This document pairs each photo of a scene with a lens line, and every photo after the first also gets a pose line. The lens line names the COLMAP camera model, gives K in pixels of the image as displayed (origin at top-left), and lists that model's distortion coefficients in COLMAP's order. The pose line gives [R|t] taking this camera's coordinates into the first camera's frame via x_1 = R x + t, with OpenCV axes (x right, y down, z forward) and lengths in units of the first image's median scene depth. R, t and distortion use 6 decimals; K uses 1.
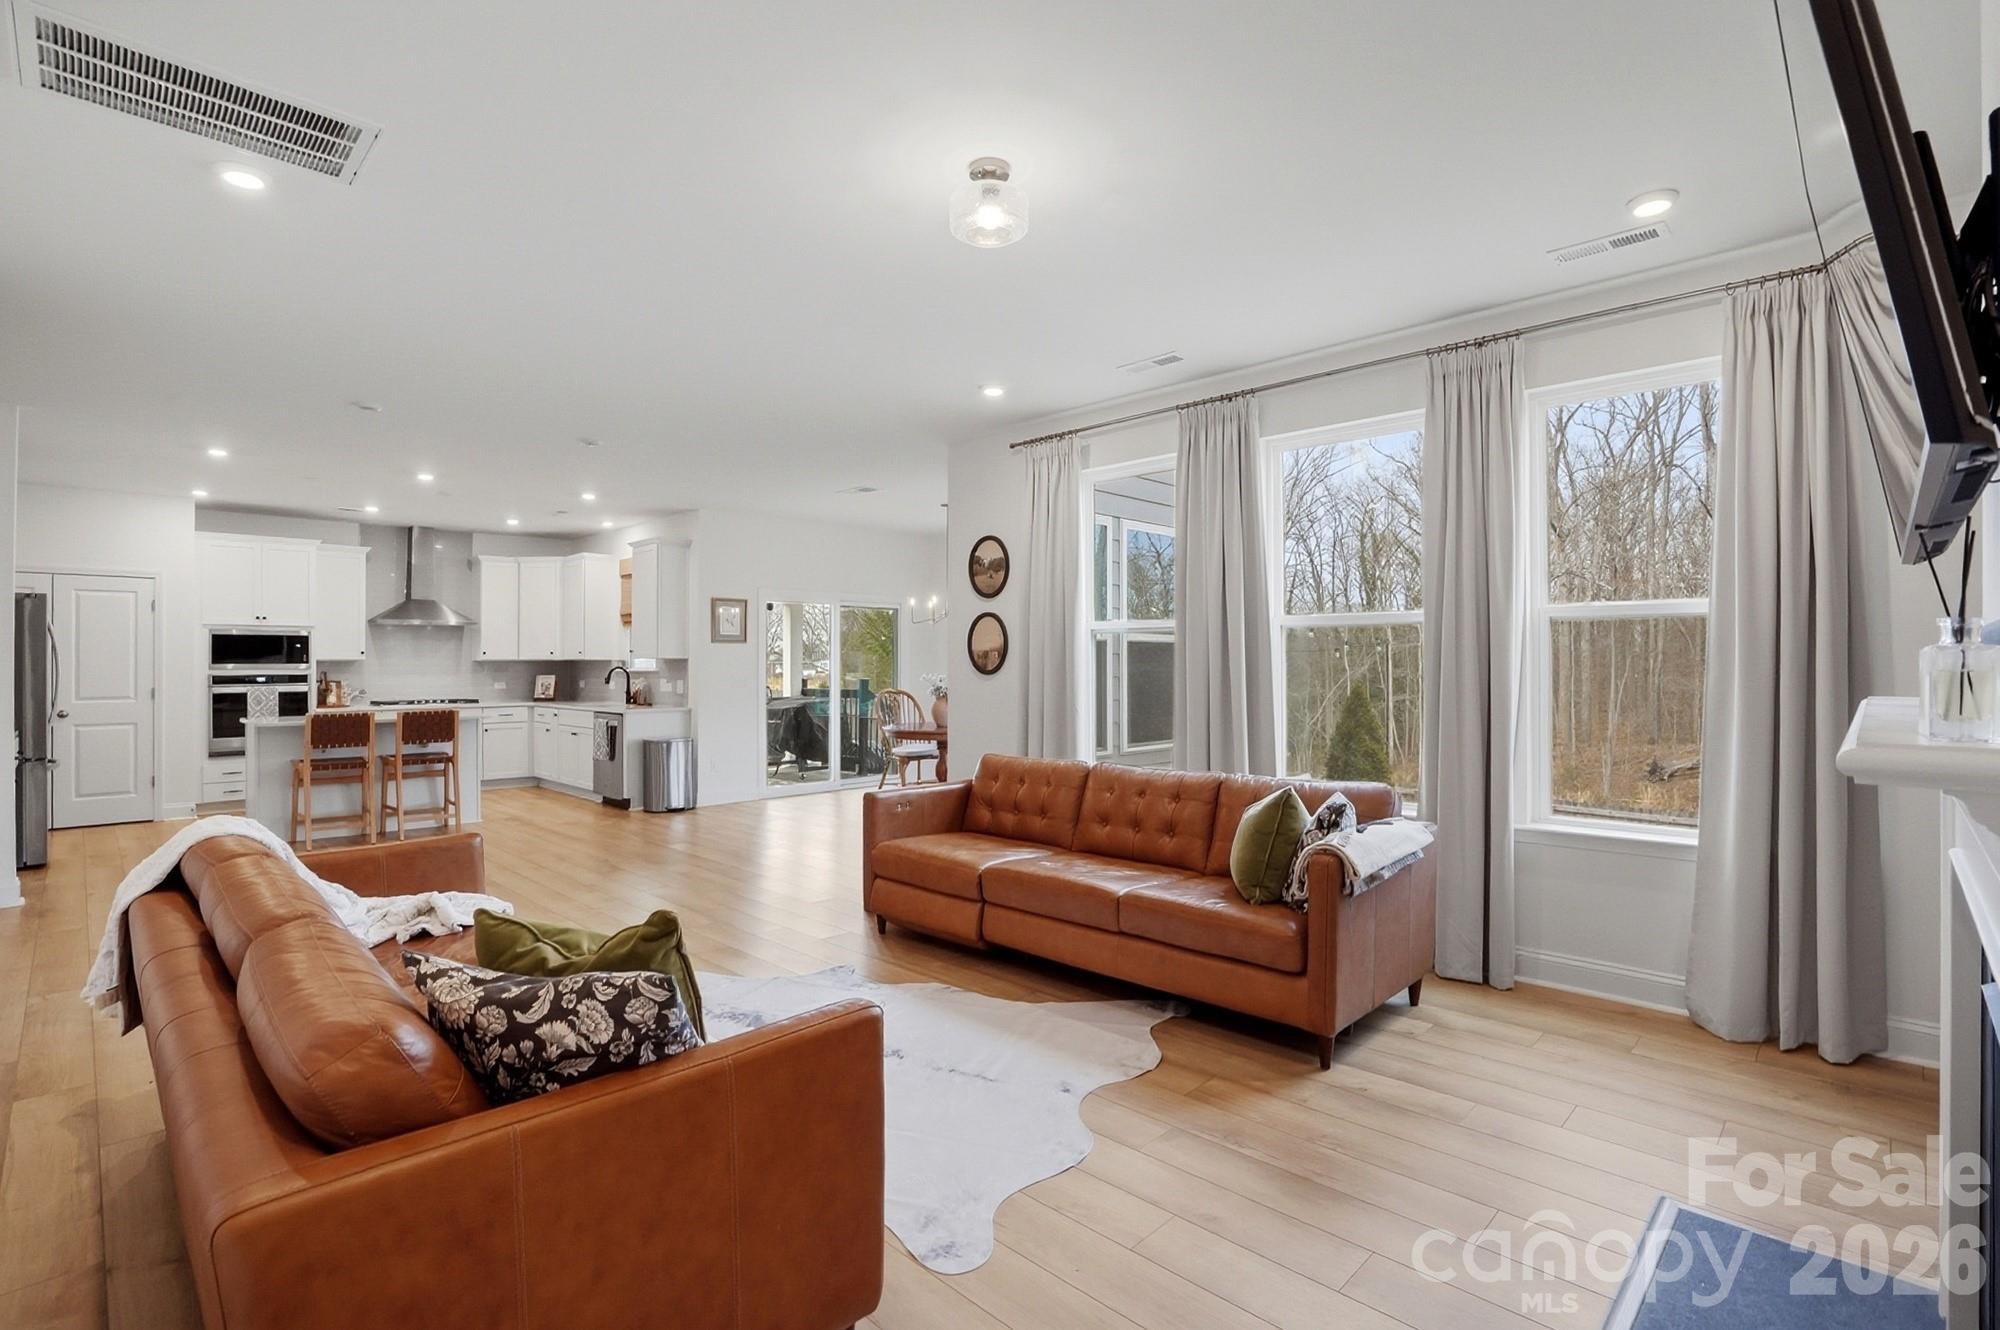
lens RADIAL K [[930.2, 0, 991.9], [0, 930.2, 652.9], [0, 0, 1]] dist [-0.069238, 0.028530]
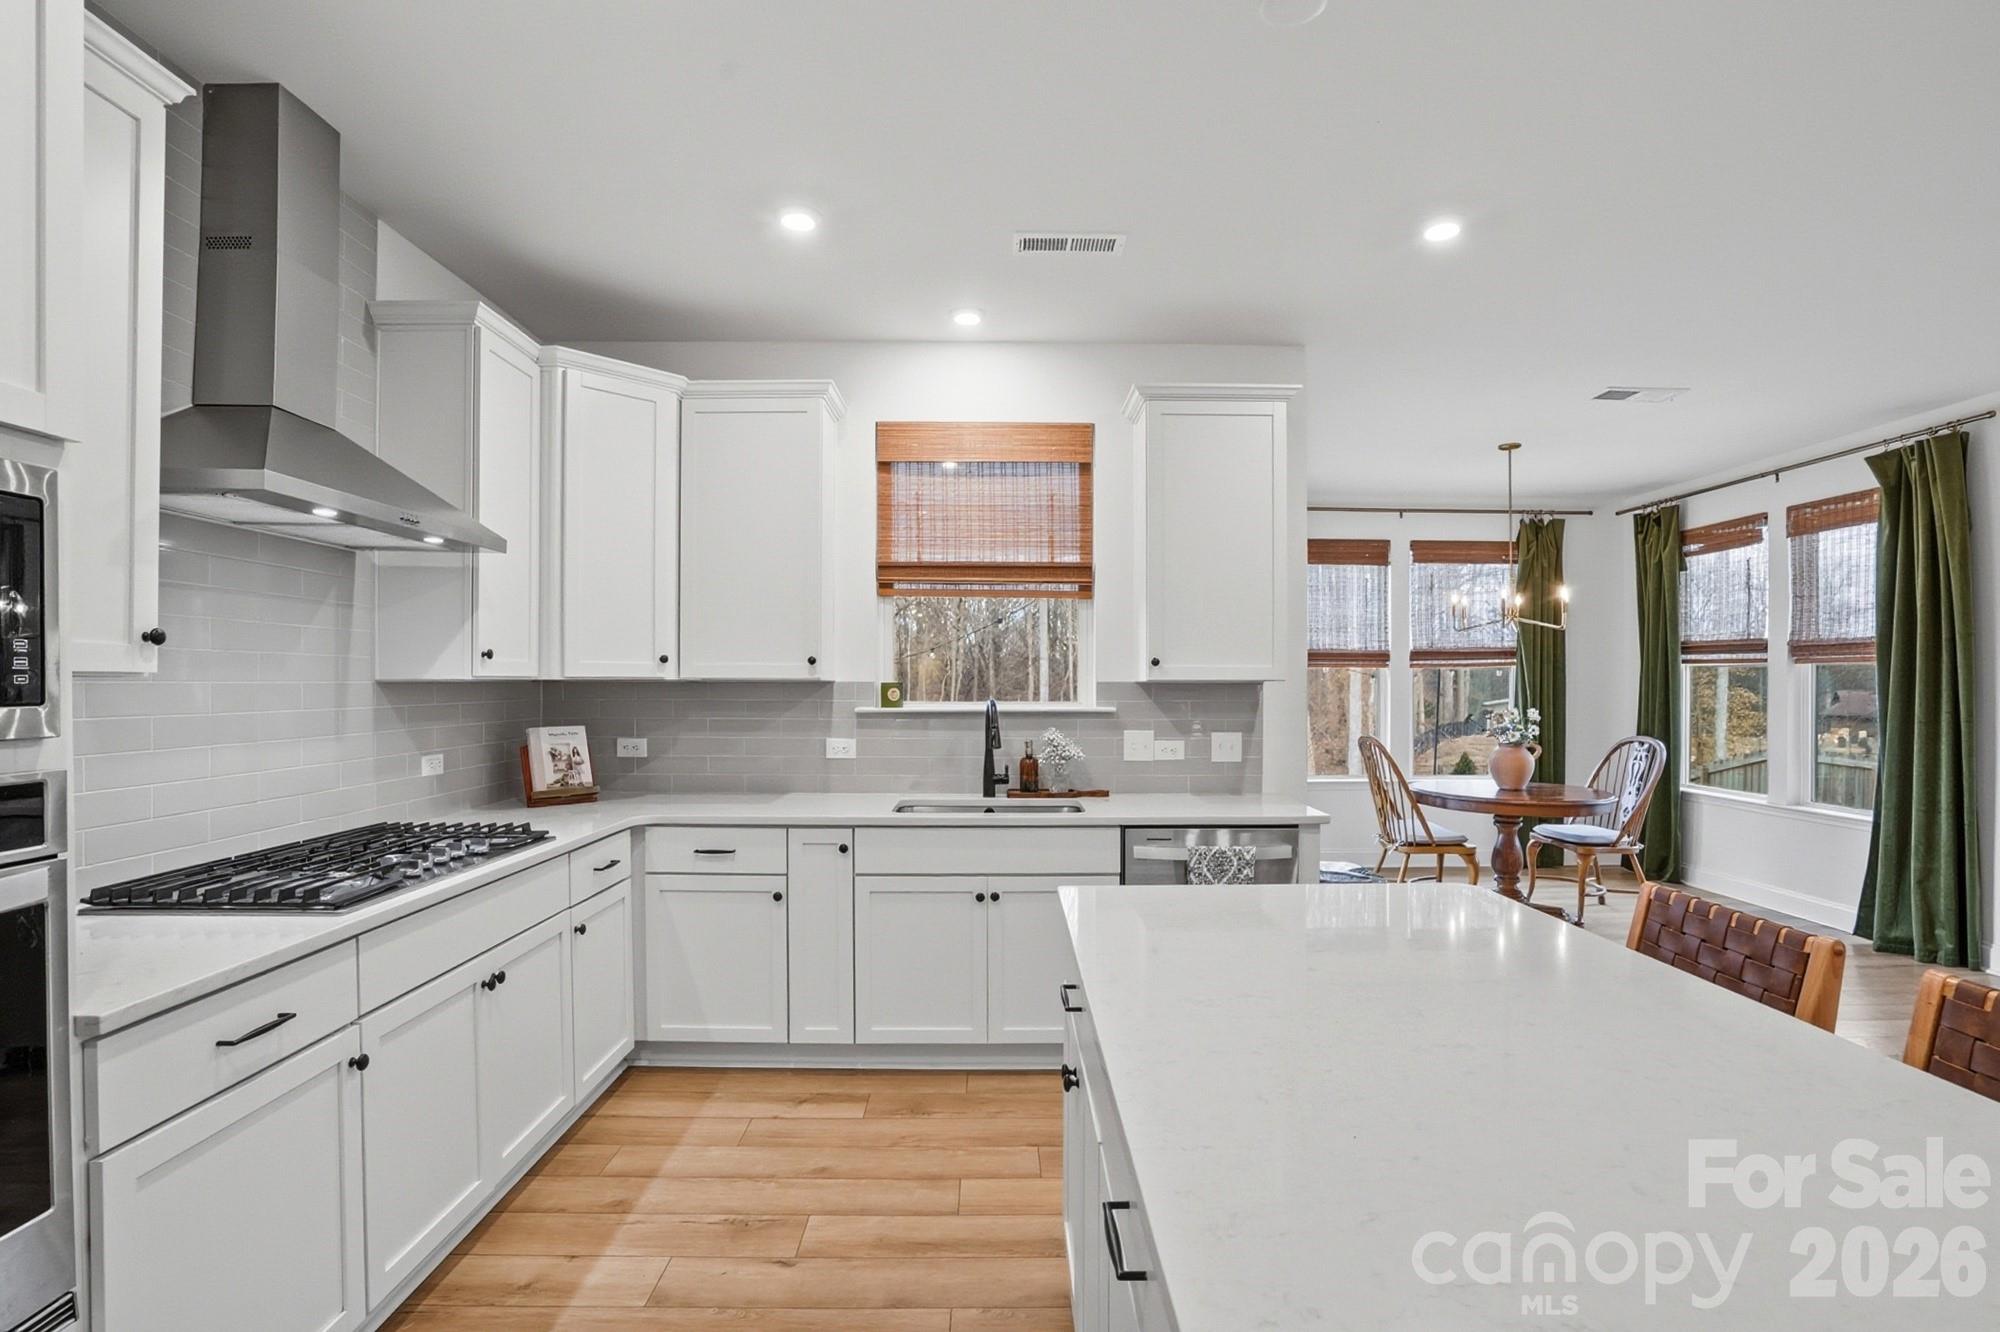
lens RADIAL K [[948.1, 0, 1008.1], [0, 948.1, 670.4], [0, 0, 1]] dist [-0.067257, 0.032122]
pose [[0.703059, 0.014093, 0.710992, -0.750938], [-0.014266, 0.999882, -0.005713, 0.005235], [-0.710989, -0.006126, 0.703177, 0.793723]]
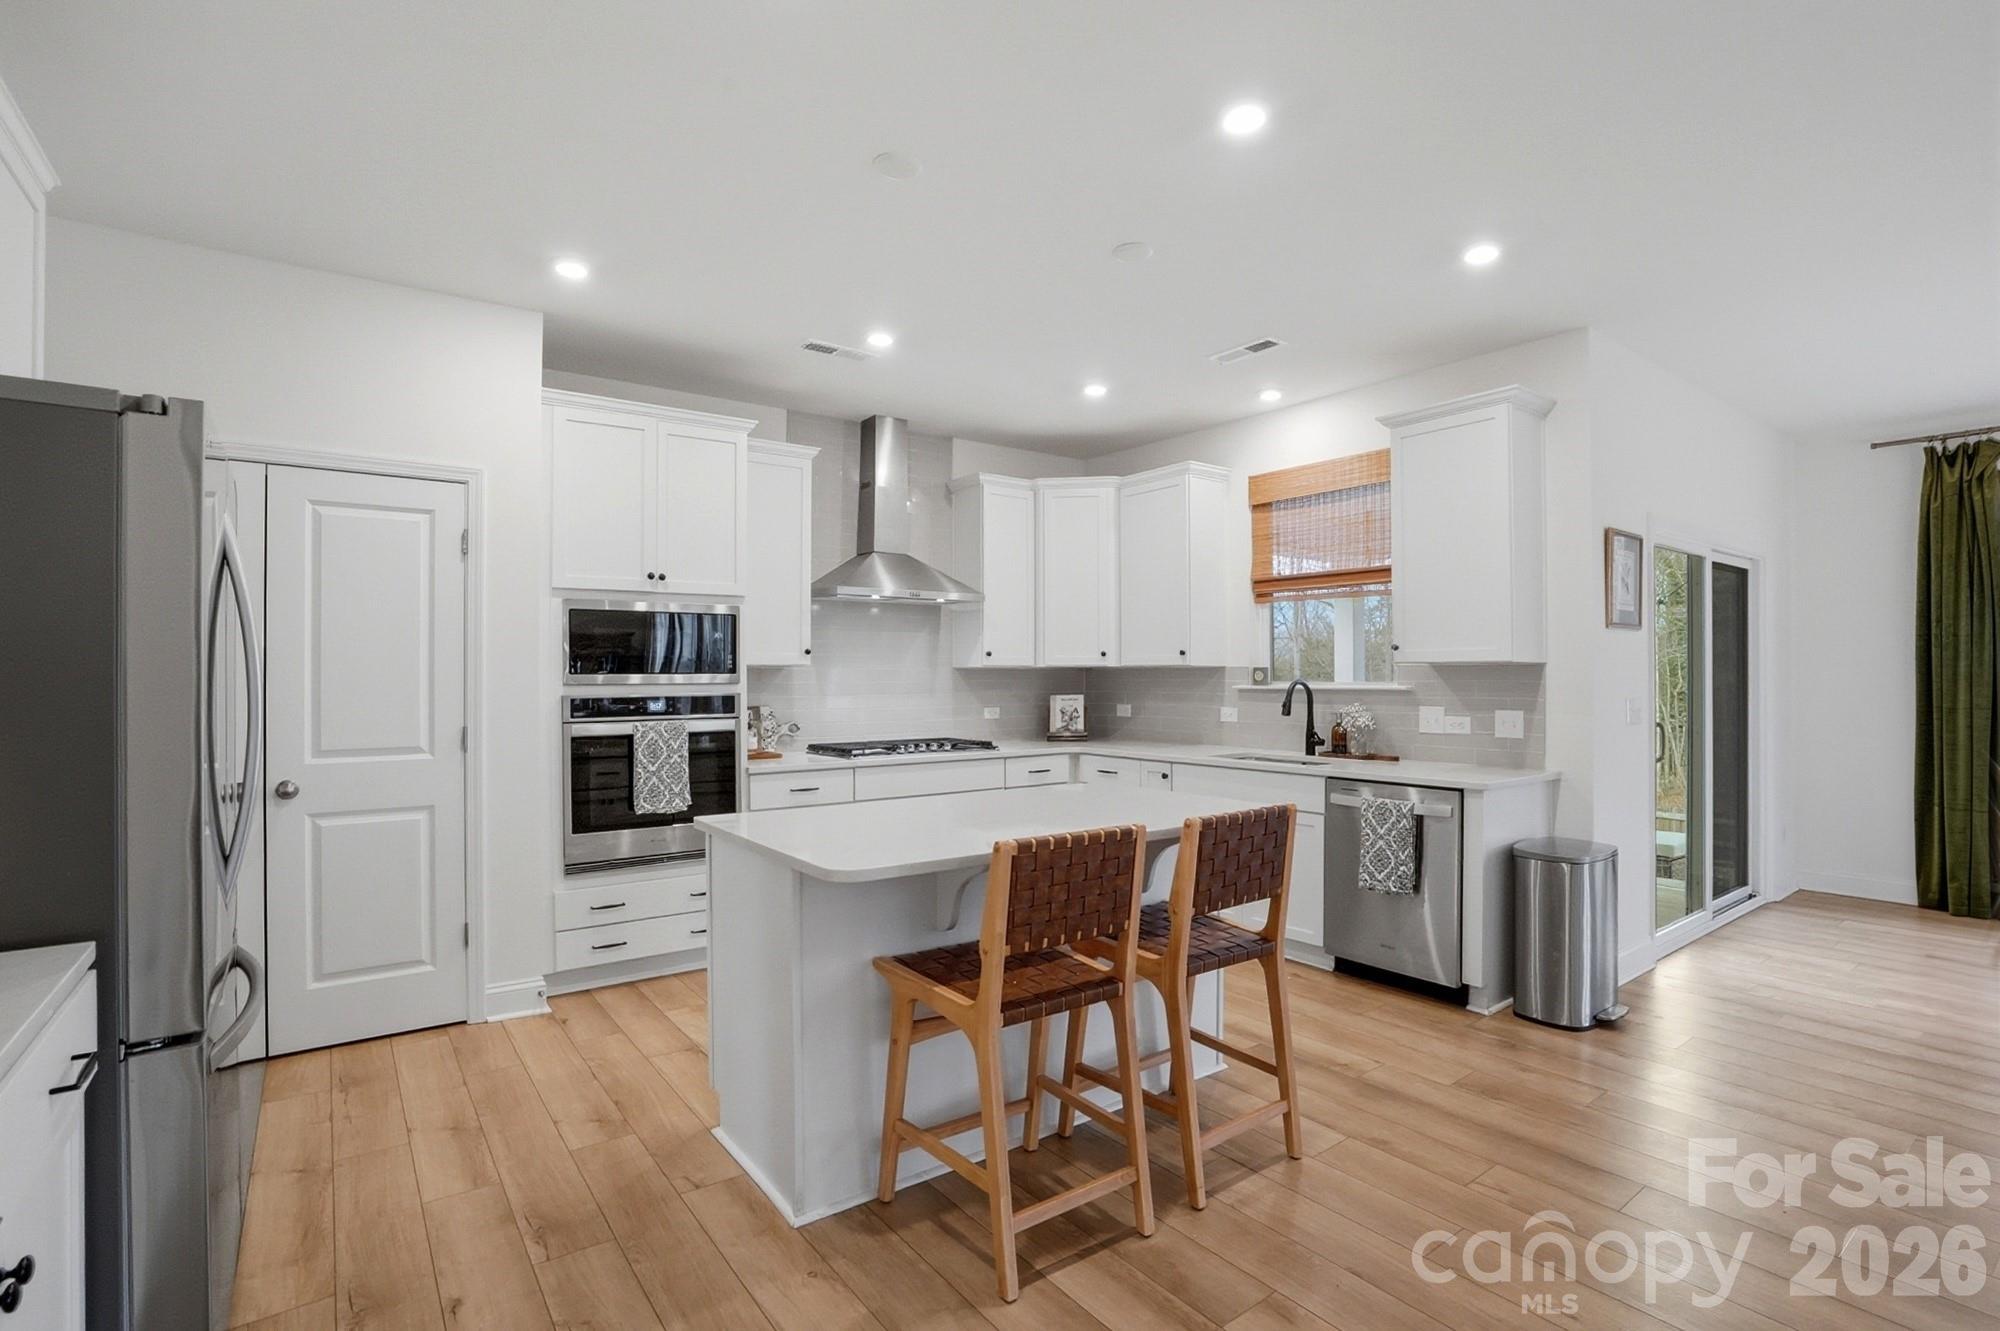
lens RADIAL K [[948.1, 0, 1008.1], [0, 948.1, 669.9], [0, 0, 1]] dist [-0.067257, 0.032122]
pose [[0.987158, 0.000641, -0.159745, -0.526668], [0.000391, 0.999979, 0.006424, 0.006928], [0.159745, -0.006404, 0.987137, 0.517256]]
